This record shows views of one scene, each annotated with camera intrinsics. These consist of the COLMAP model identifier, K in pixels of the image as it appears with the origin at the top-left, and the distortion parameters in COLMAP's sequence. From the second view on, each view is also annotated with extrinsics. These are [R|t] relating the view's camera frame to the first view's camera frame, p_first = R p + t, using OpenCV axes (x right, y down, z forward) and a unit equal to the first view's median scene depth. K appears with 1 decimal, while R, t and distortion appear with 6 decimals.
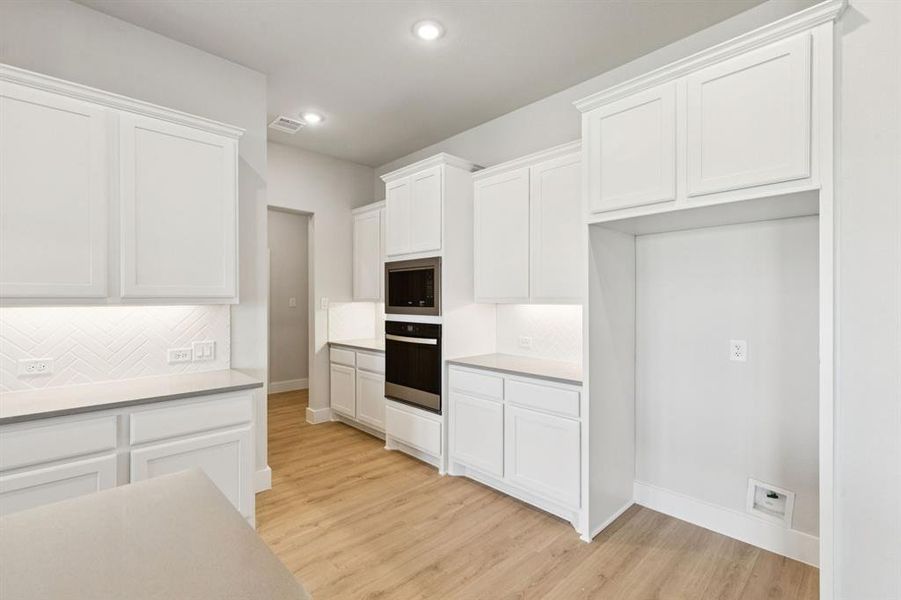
lens RADIAL K [[410.5, 0, 453.0], [0, 410.5, 299.1], [0, 0, 1]] dist [0.006384, -0.000016]
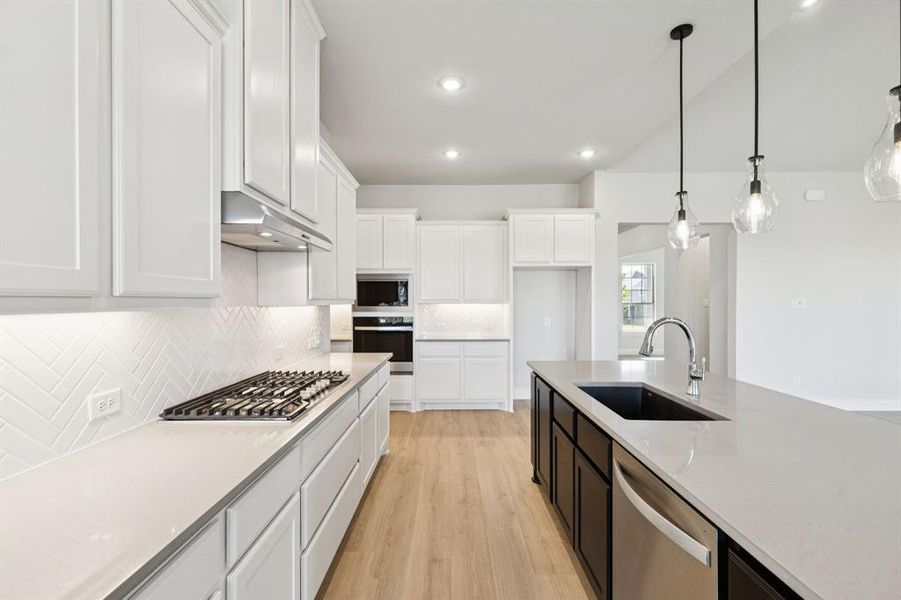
lens RADIAL K [[410.5, 0, 452.6], [0, 410.5, 297.7], [0, 0, 1]] dist [0.006384, -0.000016]
pose [[0.691942, 0.006446, 0.721924, -1.060409], [-0.001979, 0.999973, -0.007032, -0.001248], [-0.721950, 0.003437, 0.691937, -0.201152]]
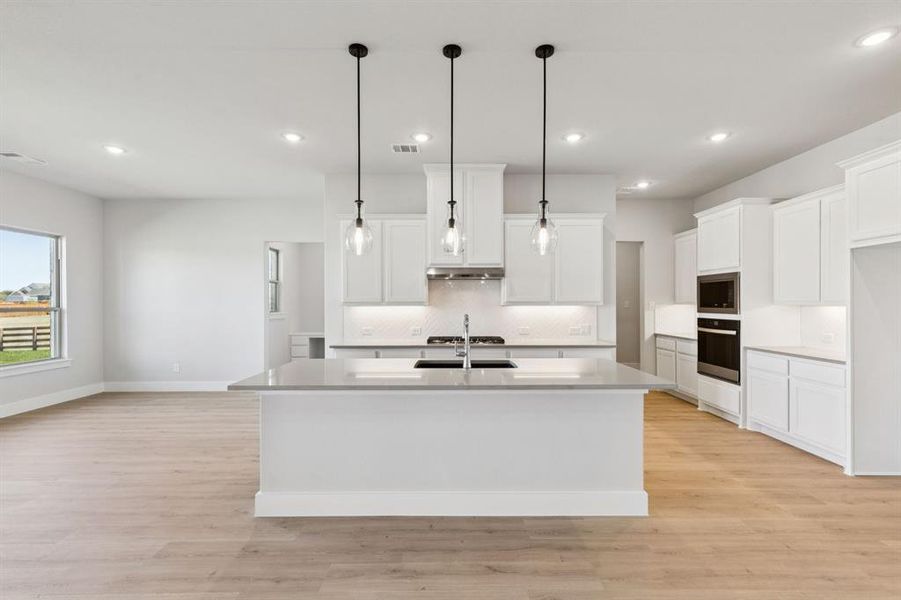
lens RADIAL K [[410.5, 0, 452.4], [0, 410.5, 302.5], [0, 0, 1]] dist [0.006384, -0.000016]
pose [[0.723202, -0.001052, -0.690636, 0.231800], [0.002318, 0.999997, 0.000903, -0.002640], [0.690633, -0.002254, 0.723202, -0.686423]]
